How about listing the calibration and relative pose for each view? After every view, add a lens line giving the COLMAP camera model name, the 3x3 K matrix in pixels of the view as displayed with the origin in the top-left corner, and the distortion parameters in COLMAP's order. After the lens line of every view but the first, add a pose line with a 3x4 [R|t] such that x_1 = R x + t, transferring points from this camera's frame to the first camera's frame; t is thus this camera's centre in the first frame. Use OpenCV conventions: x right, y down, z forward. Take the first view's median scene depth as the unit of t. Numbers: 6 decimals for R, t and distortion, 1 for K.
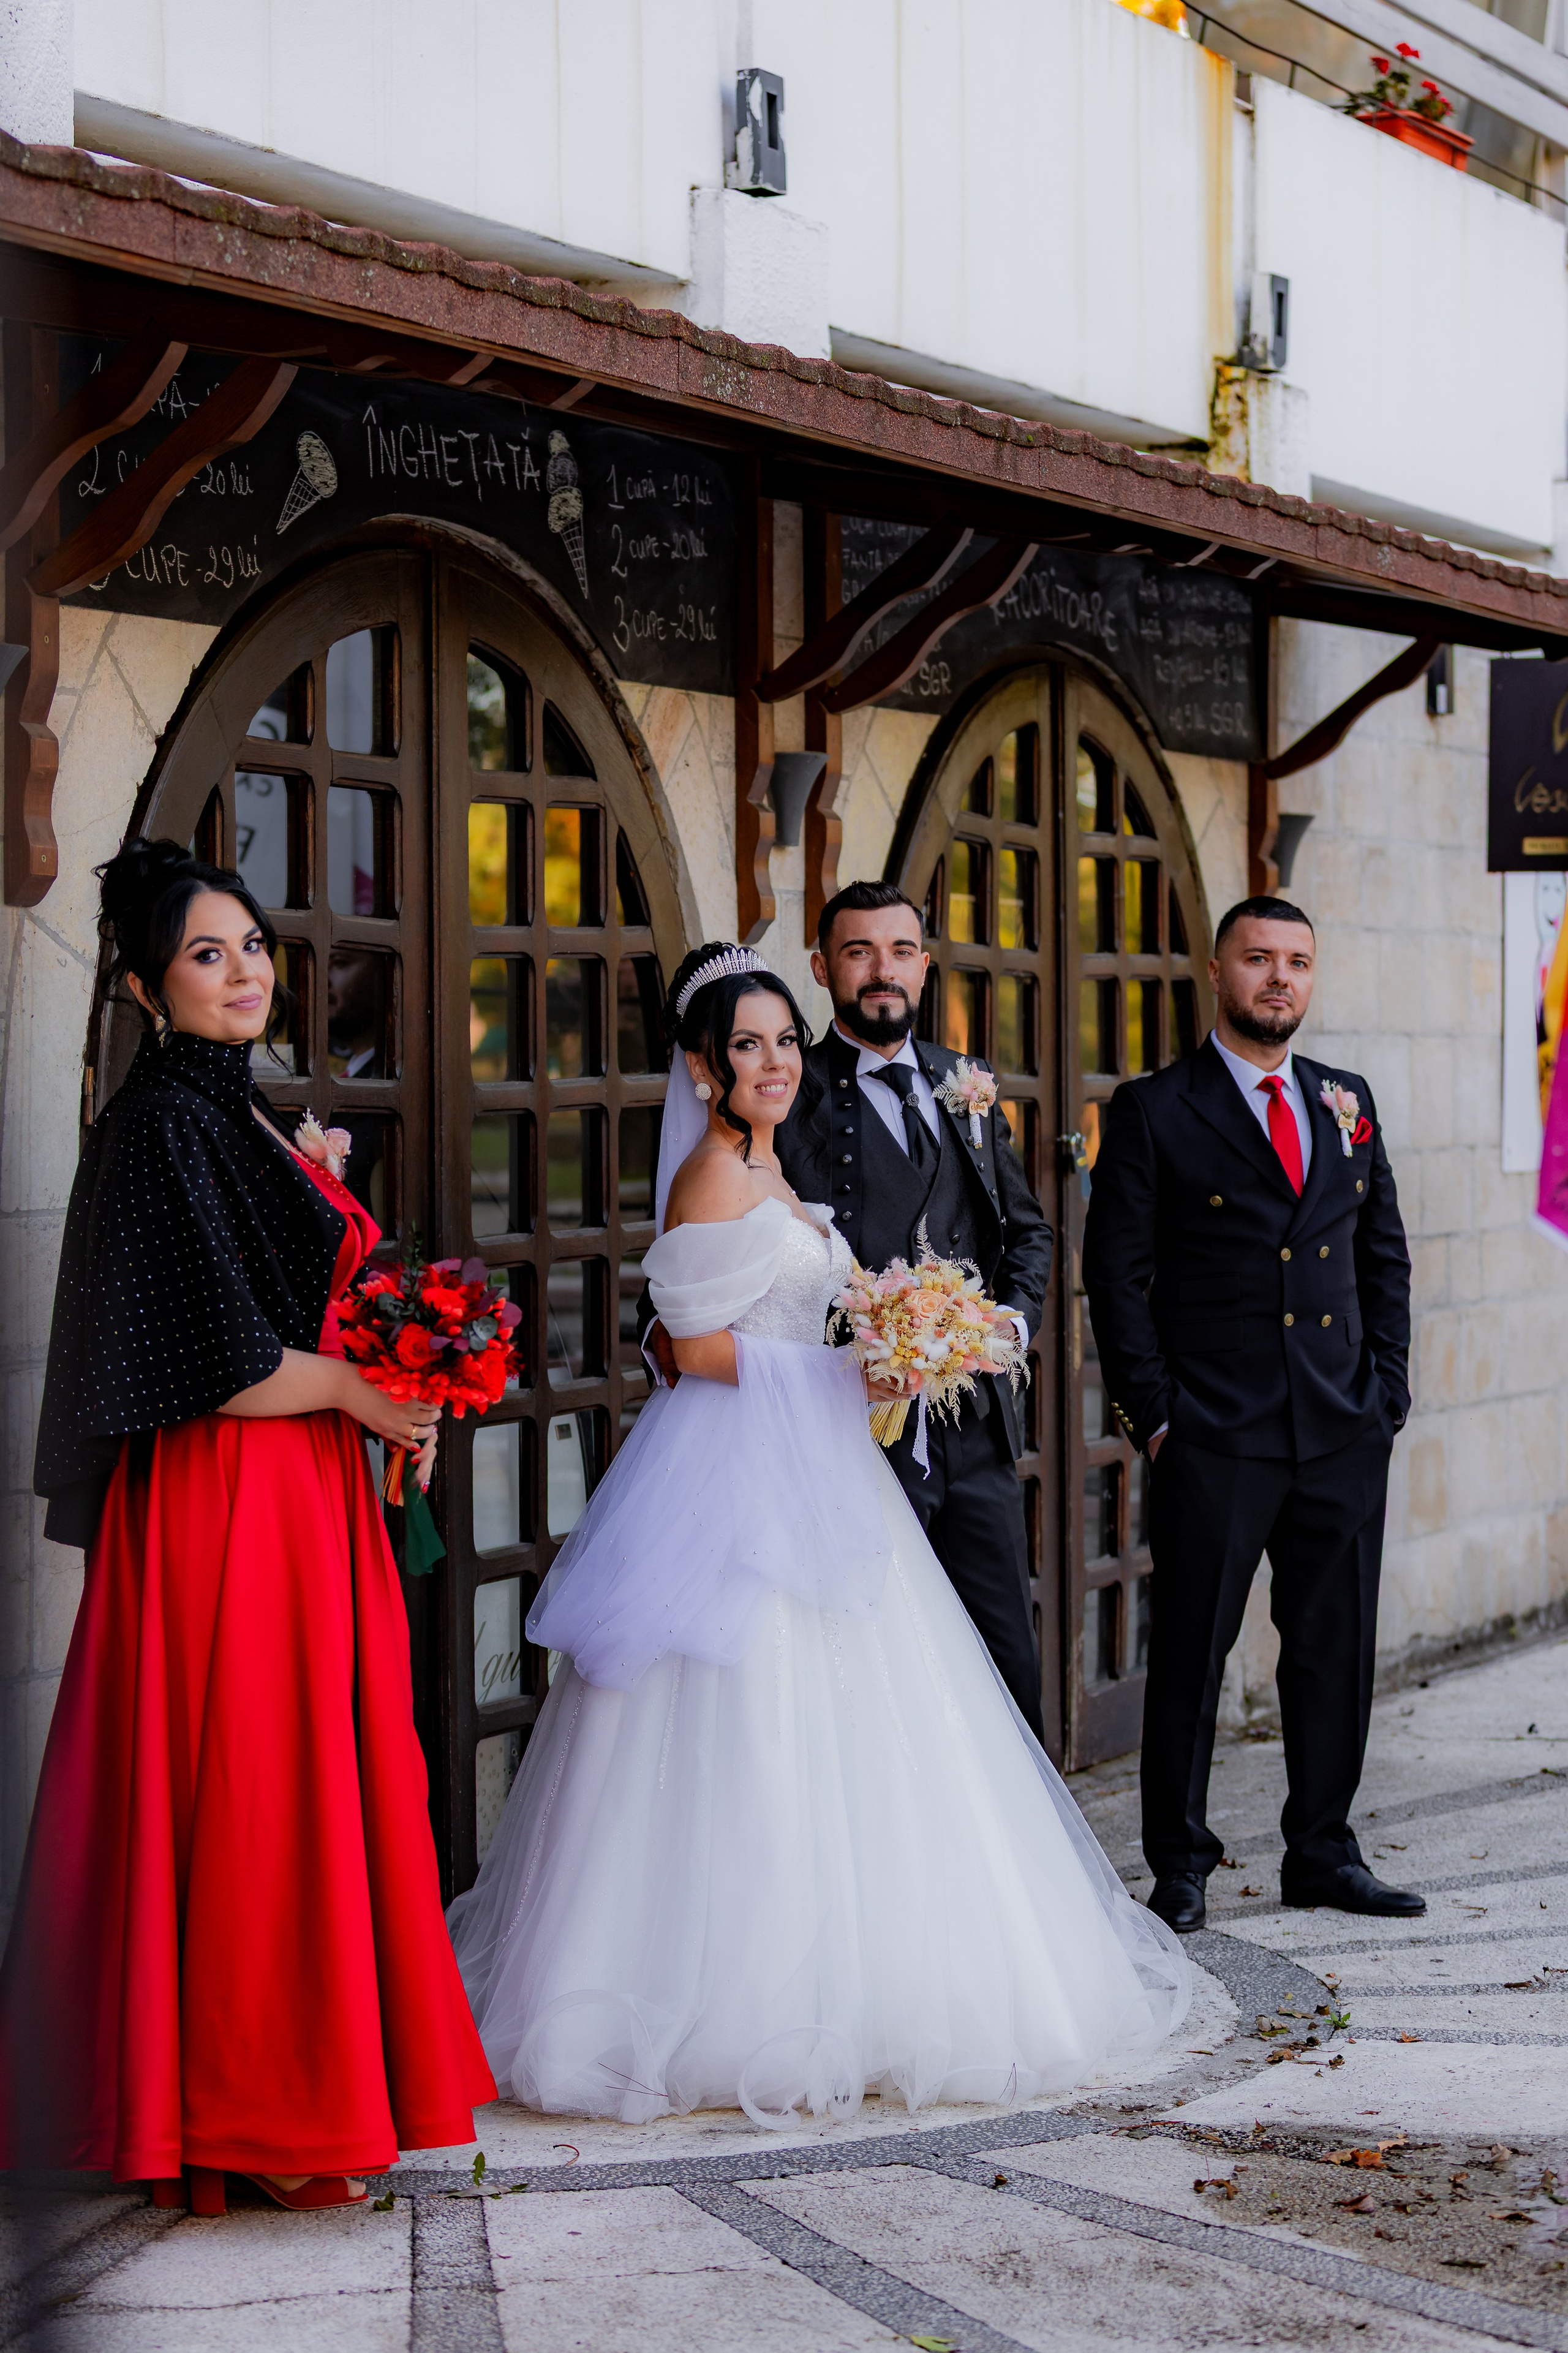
lens RADIAL K [[4769.8, 0, 788.0], [0, 4769.8, 1188.5], [0, 0, 1]] dist [0.097172, 0.000000]
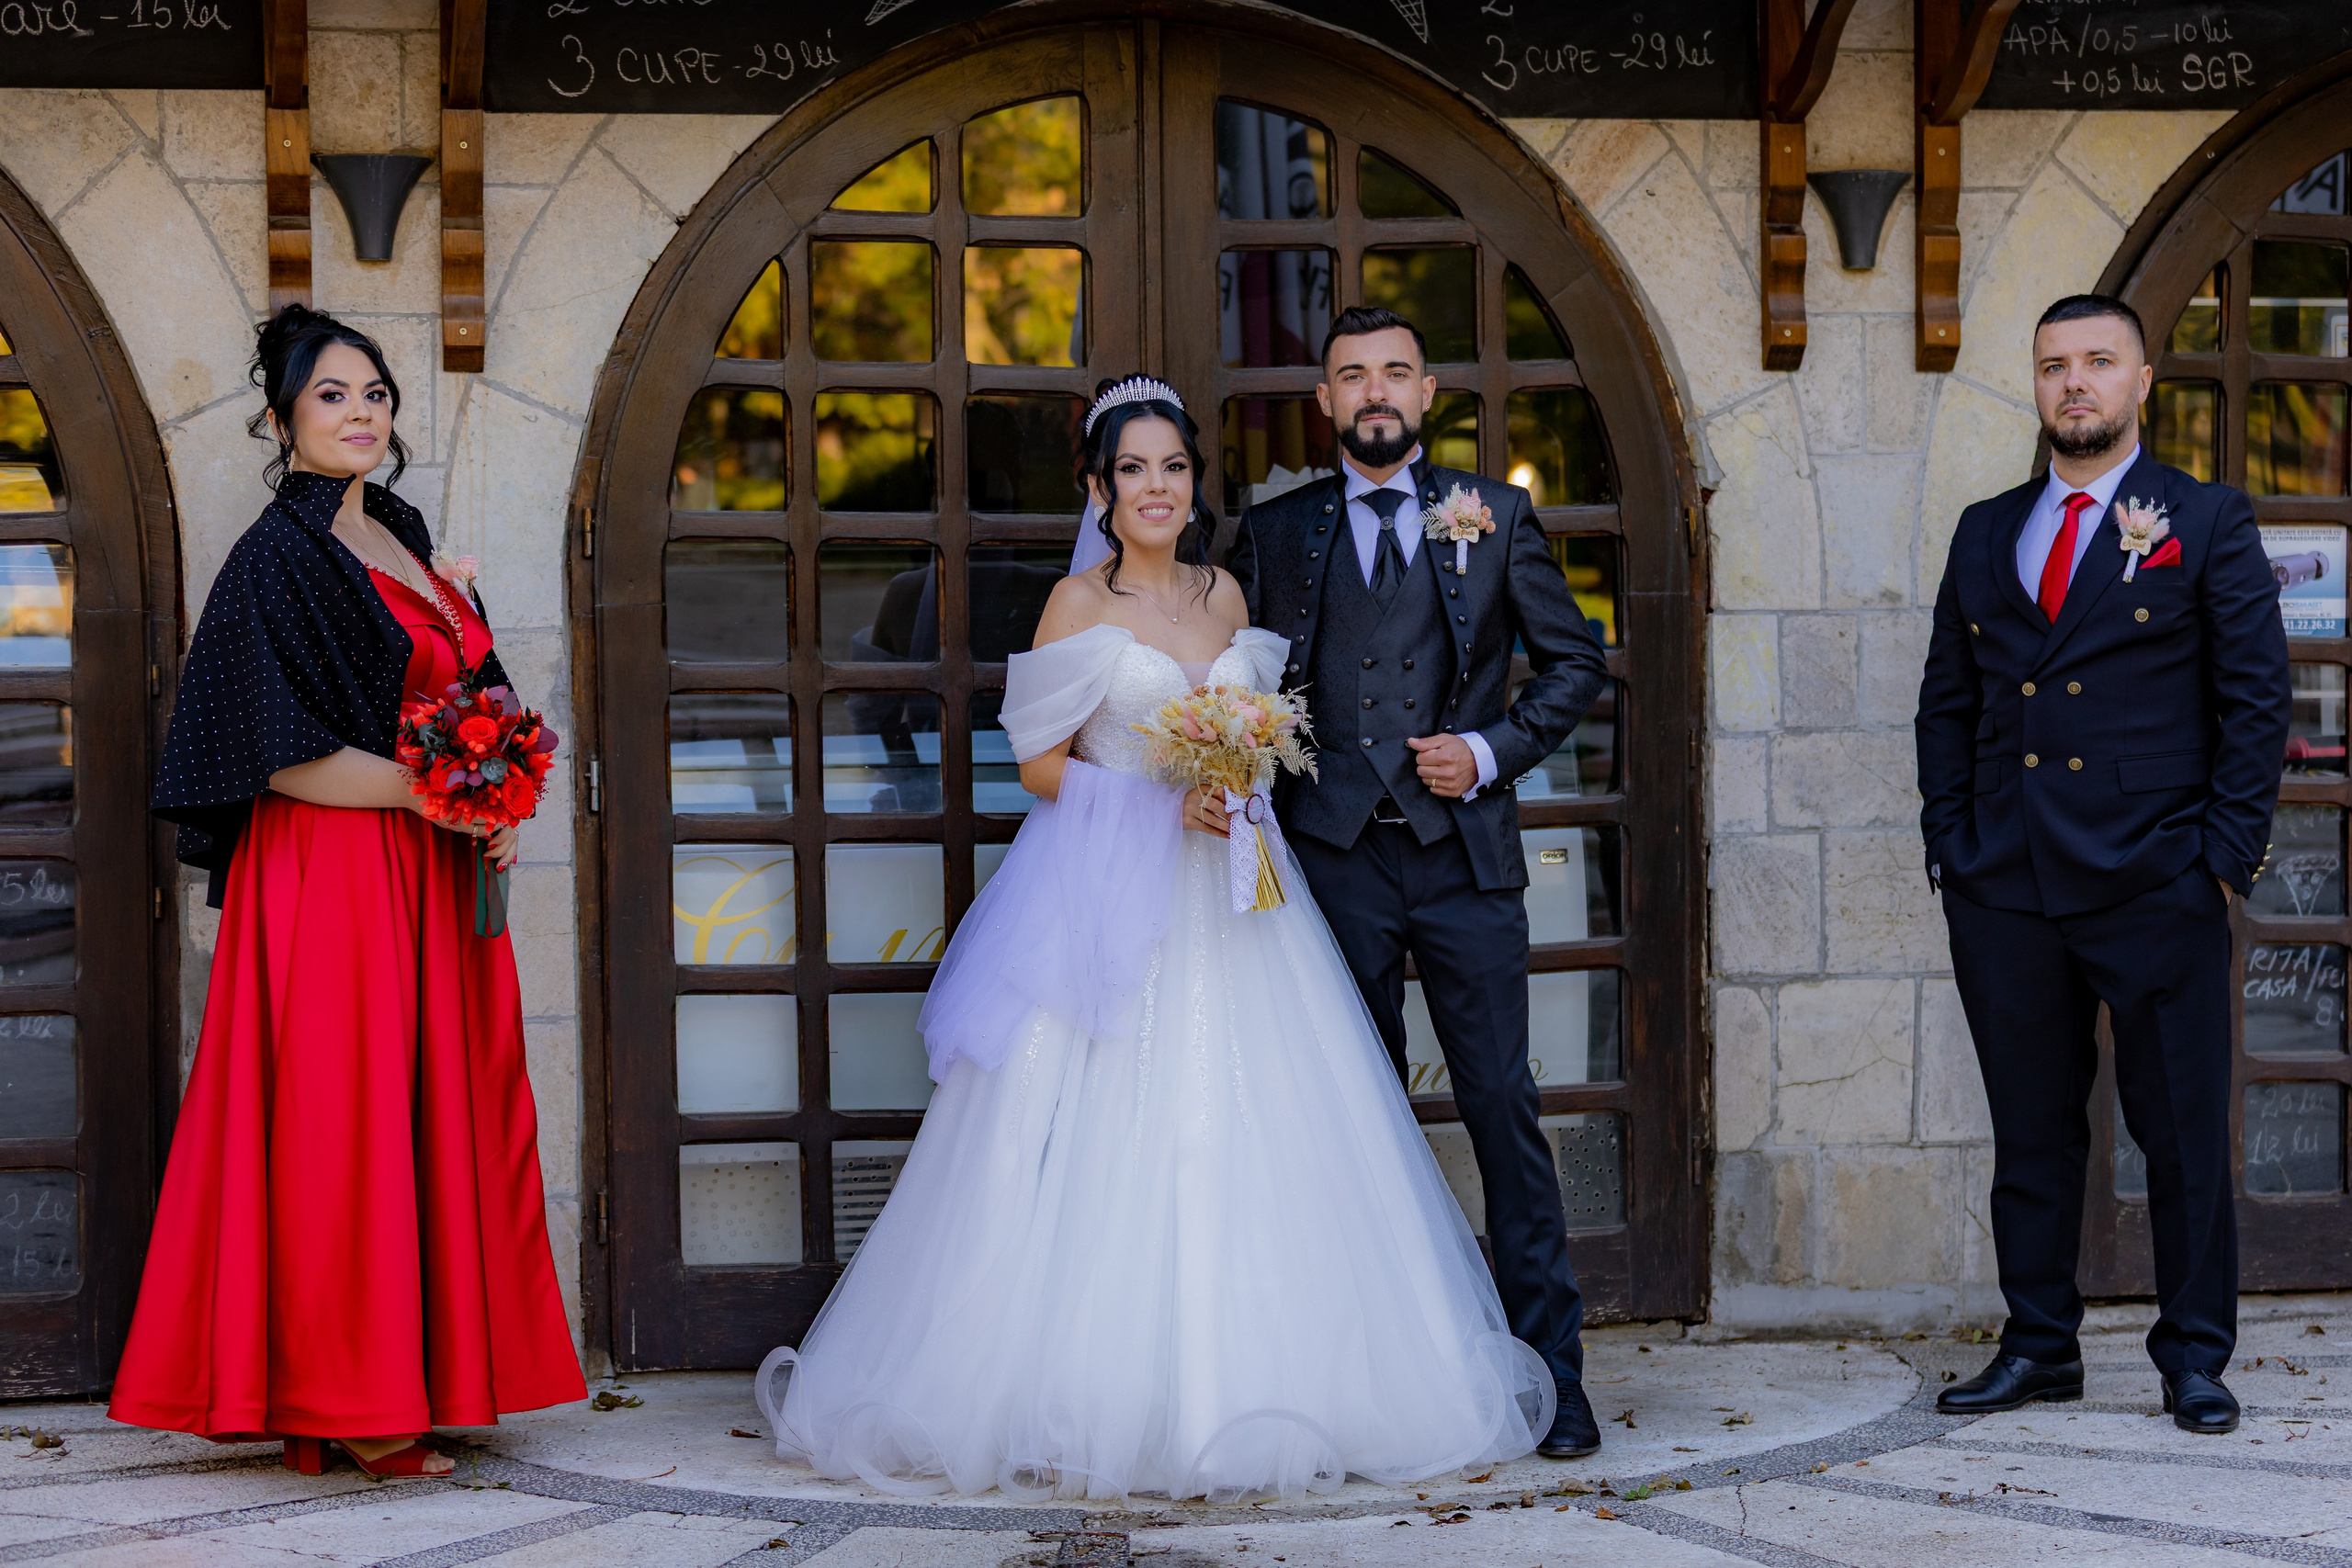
lens RADIAL K [[4767.7, 0, 1173.7], [0, 4767.7, 764.0], [0, 0, 1]] dist [0.097172, 0.000000]
pose [[0.656227, 0.010179, -0.754494, 0.745989], [-0.006261, 0.999948, 0.008045, 0.023937], [0.754537, -0.000556, 0.656257, 0.315079]]
